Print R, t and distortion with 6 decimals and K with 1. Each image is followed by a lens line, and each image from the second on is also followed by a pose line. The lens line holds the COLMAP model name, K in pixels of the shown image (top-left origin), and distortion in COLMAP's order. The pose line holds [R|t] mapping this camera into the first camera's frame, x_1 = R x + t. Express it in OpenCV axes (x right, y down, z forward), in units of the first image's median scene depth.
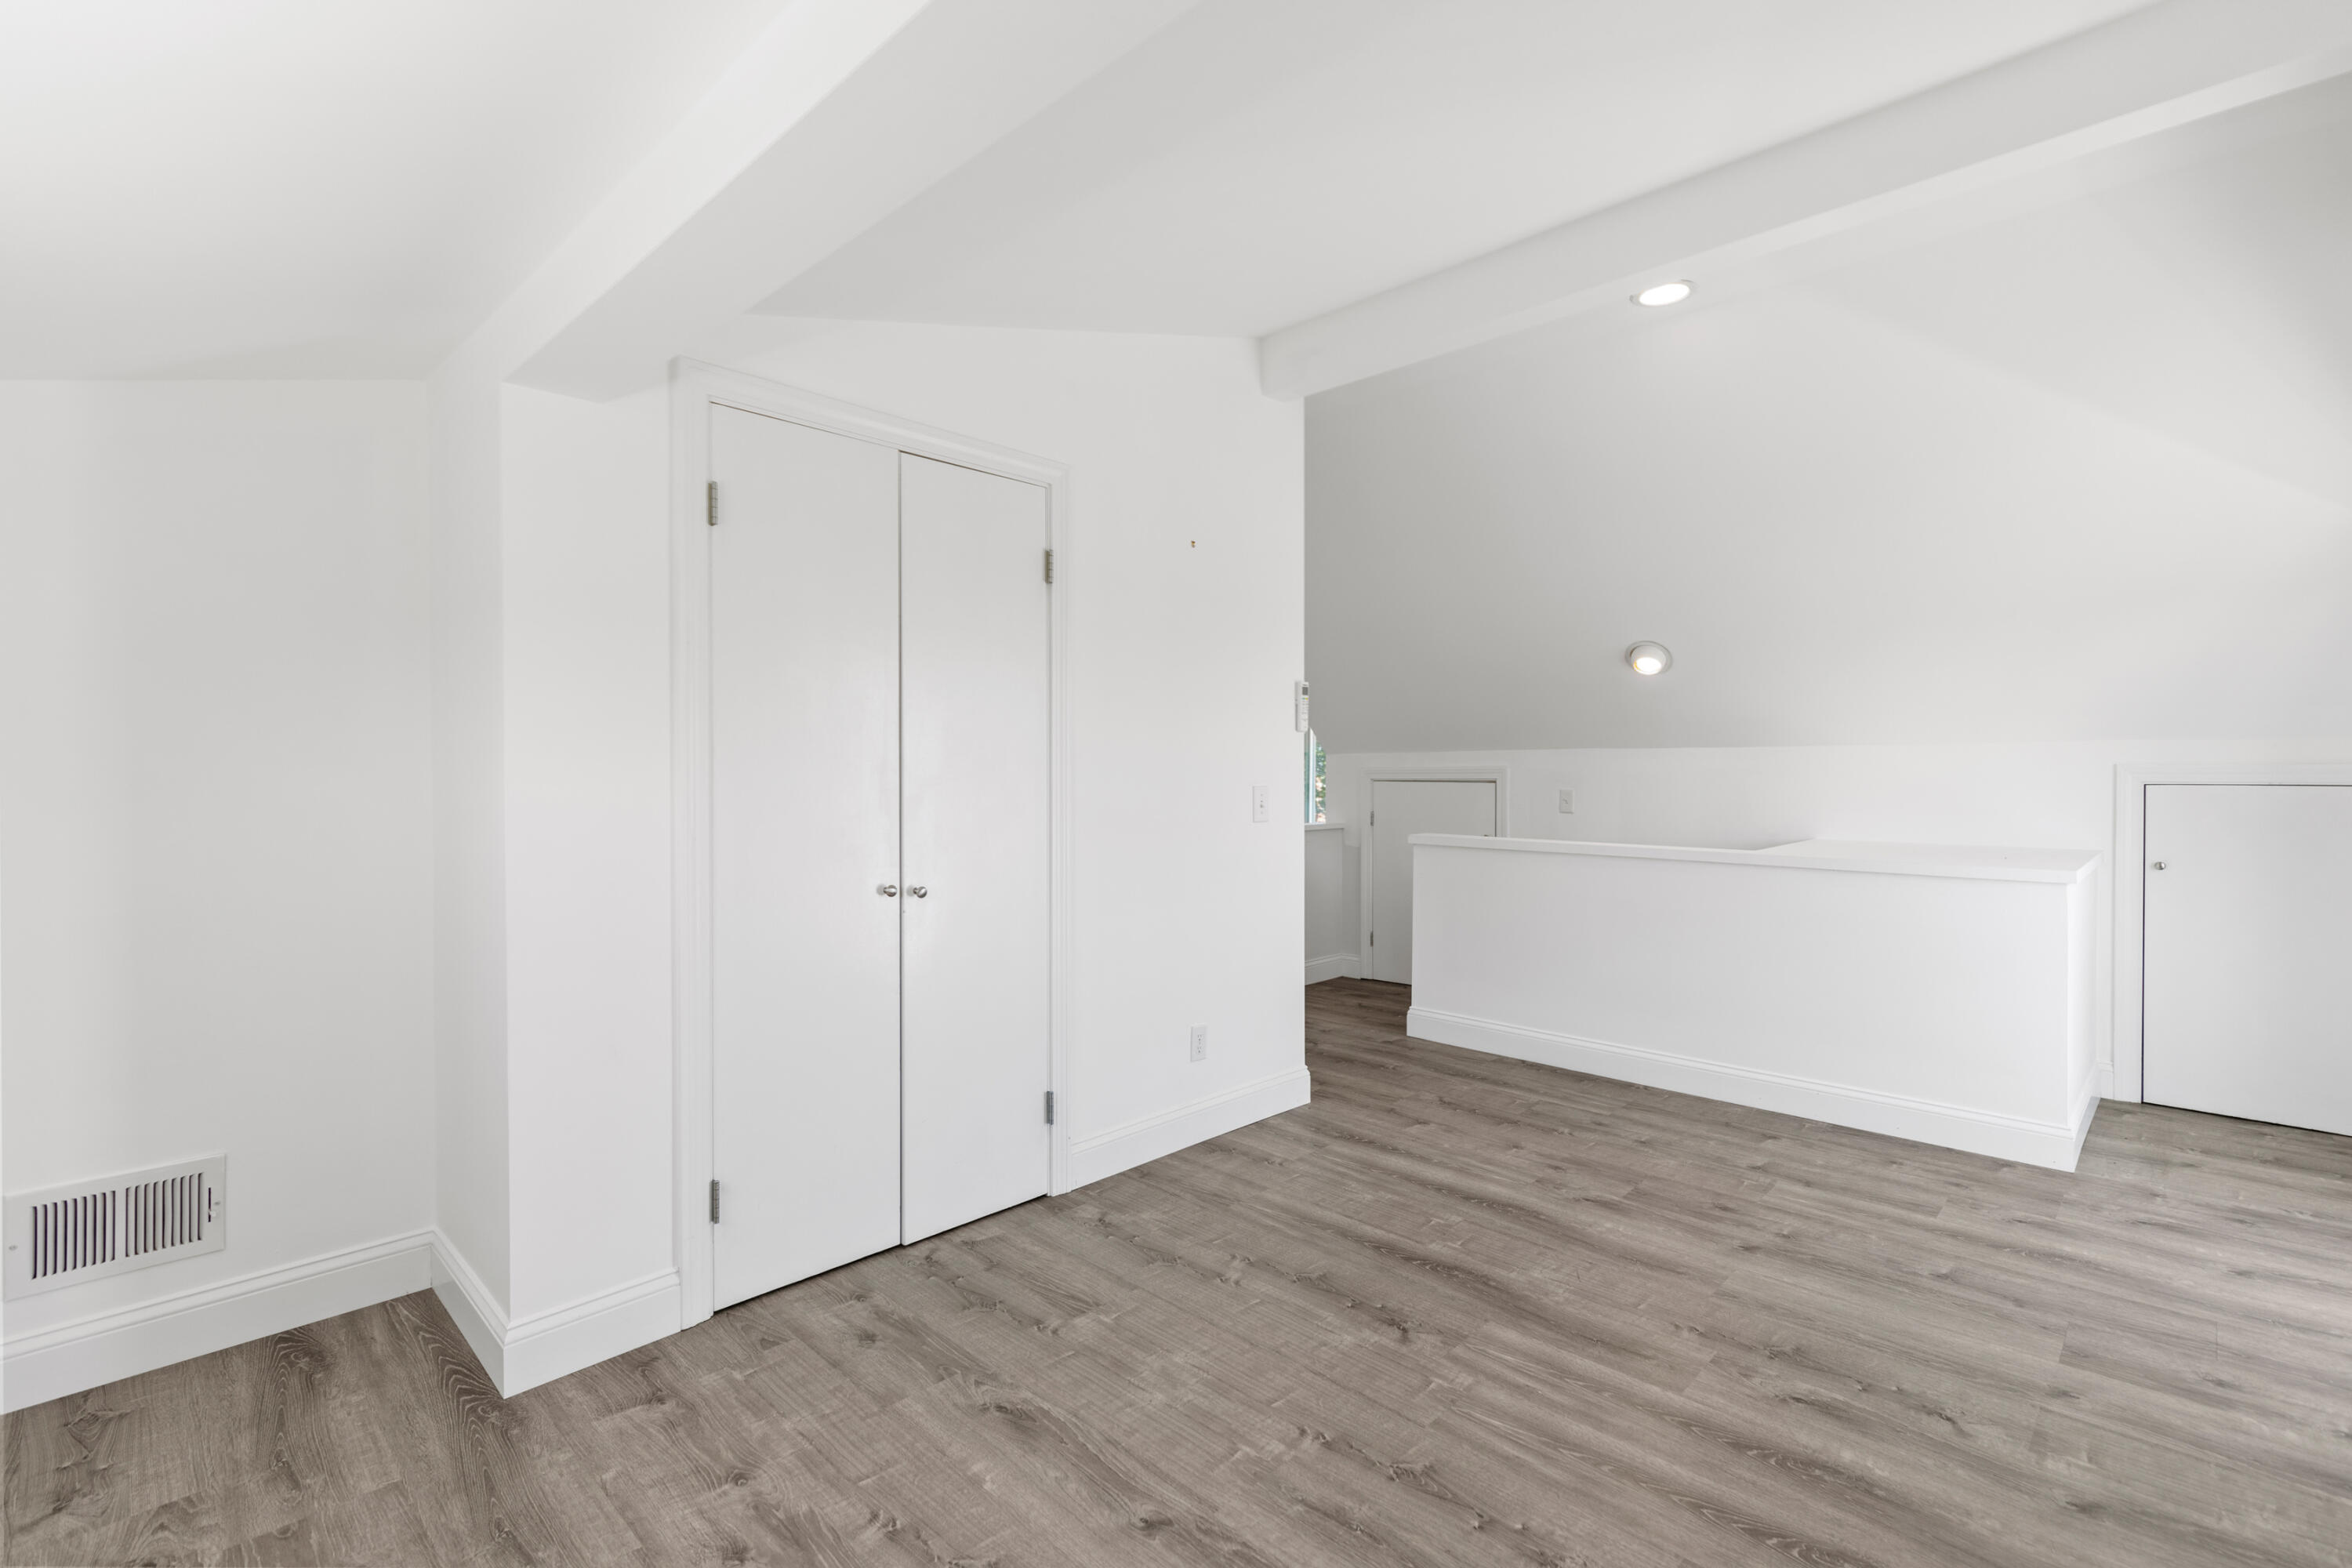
lens RADIAL K [[1049.3, 0, 1172.2], [0, 1049.3, 771.0], [0, 0, 1]] dist [0.005615, 0.000792]
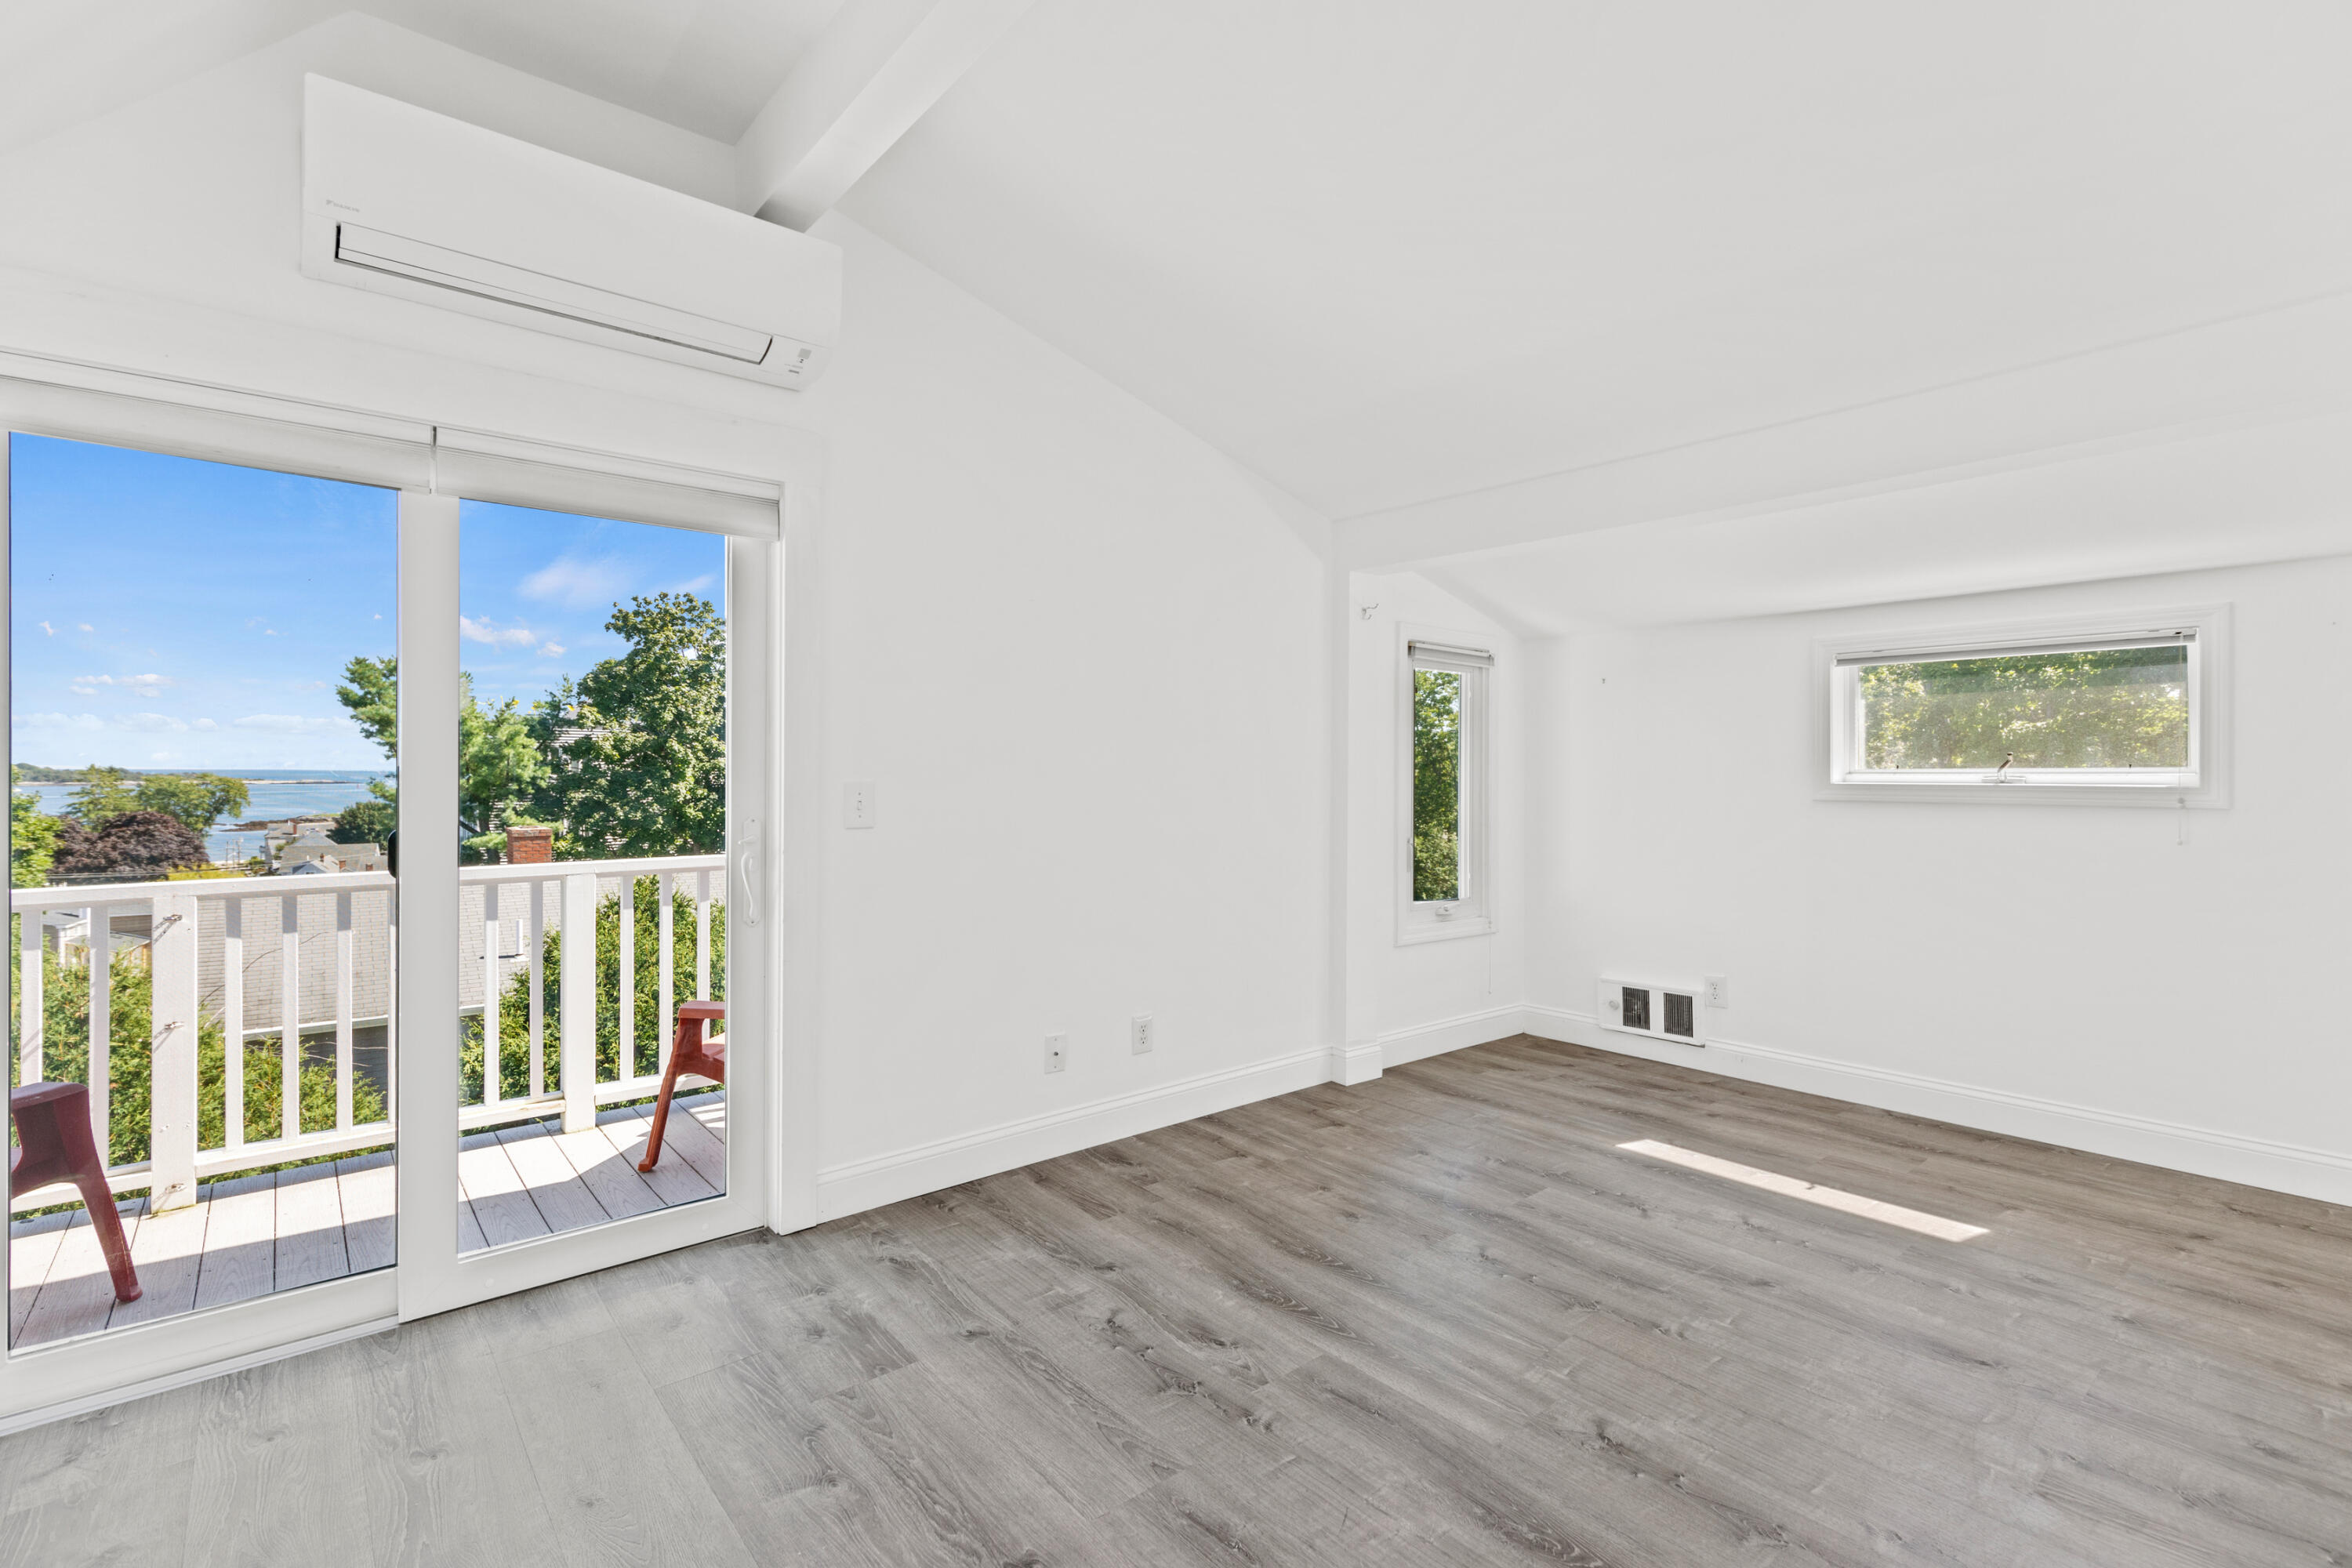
lens RADIAL K [[1049.3, 0, 1177.7], [0, 1049.3, 772.2], [0, 0, 1]] dist [0.005615, 0.000792]
pose [[-0.994497, -0.000912, 0.104759, 0.513265], [-0.000435, 0.999989, 0.004574, 0.000345], [-0.104762, 0.004503, -0.994487, 2.040856]]
